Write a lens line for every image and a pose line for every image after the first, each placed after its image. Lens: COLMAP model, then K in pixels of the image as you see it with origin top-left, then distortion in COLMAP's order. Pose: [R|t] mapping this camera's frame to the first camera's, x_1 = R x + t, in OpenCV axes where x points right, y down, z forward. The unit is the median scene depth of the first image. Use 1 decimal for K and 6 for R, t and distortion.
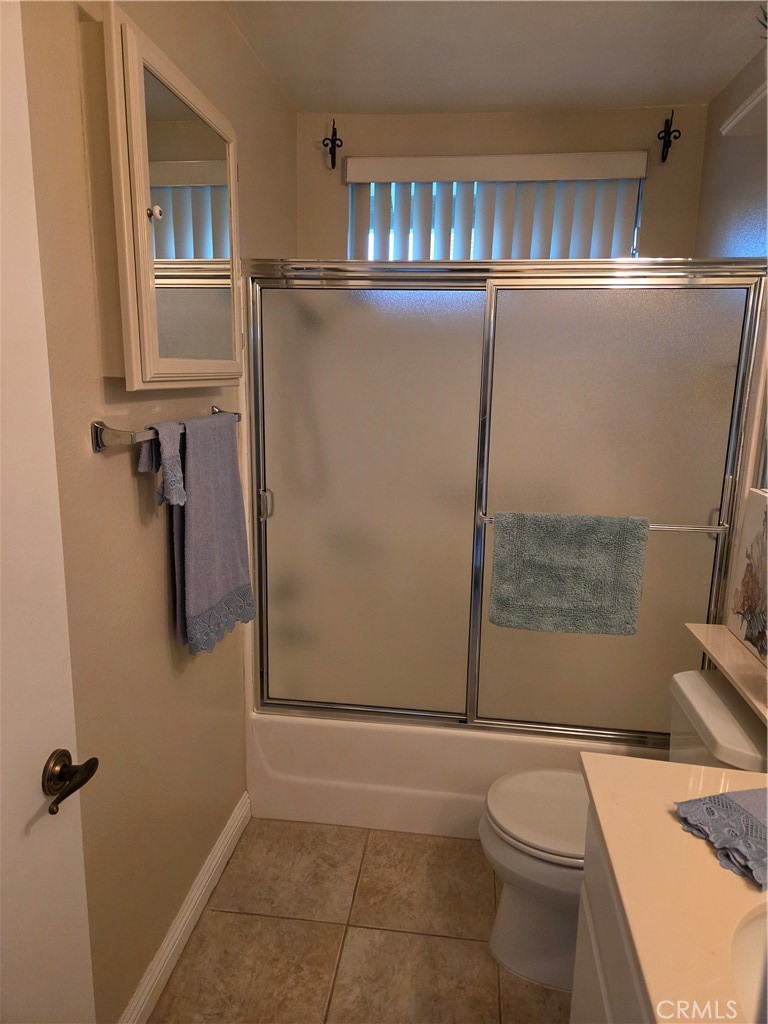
lens RADIAL K [[685.5, 0, 380.8], [0, 685.5, 509.4], [0, 0, 1]] dist [0.065956, -0.054268]
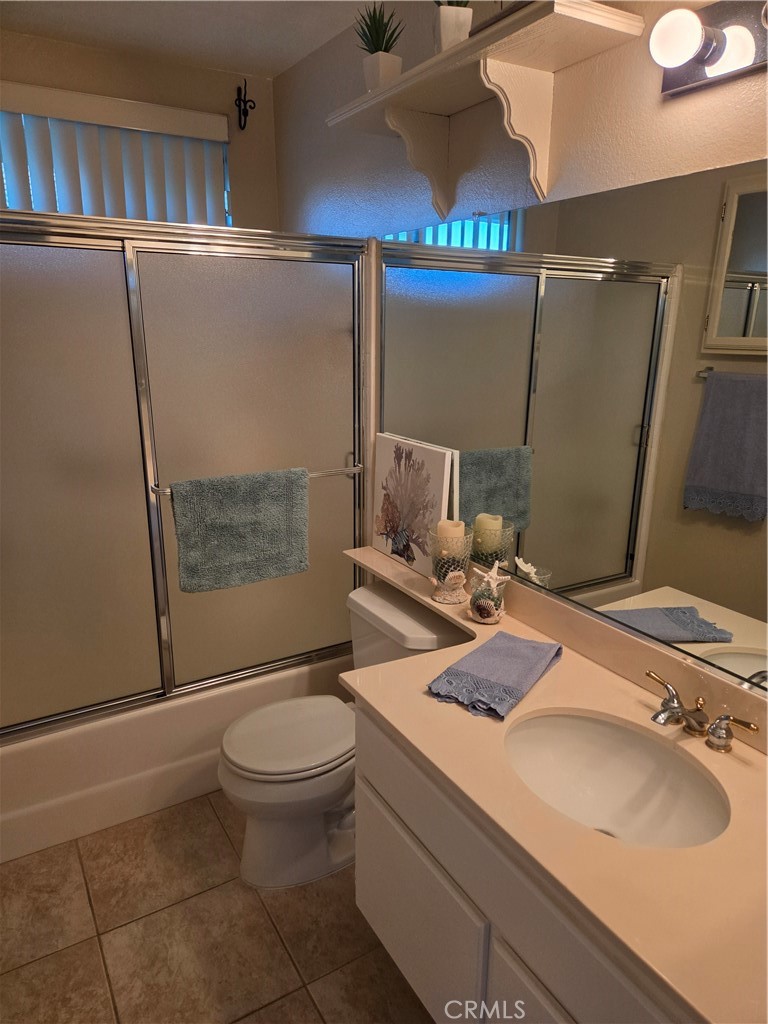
lens RADIAL K [[685.5, 0, 382.5], [0, 685.5, 521.4], [0, 0, 1]] dist [0.065956, -0.054268]
pose [[0.788189, -0.183100, 0.587565, -0.191285], [0.130095, 0.982713, 0.131722, -0.033166], [-0.601526, -0.027383, 0.798384, 0.018531]]
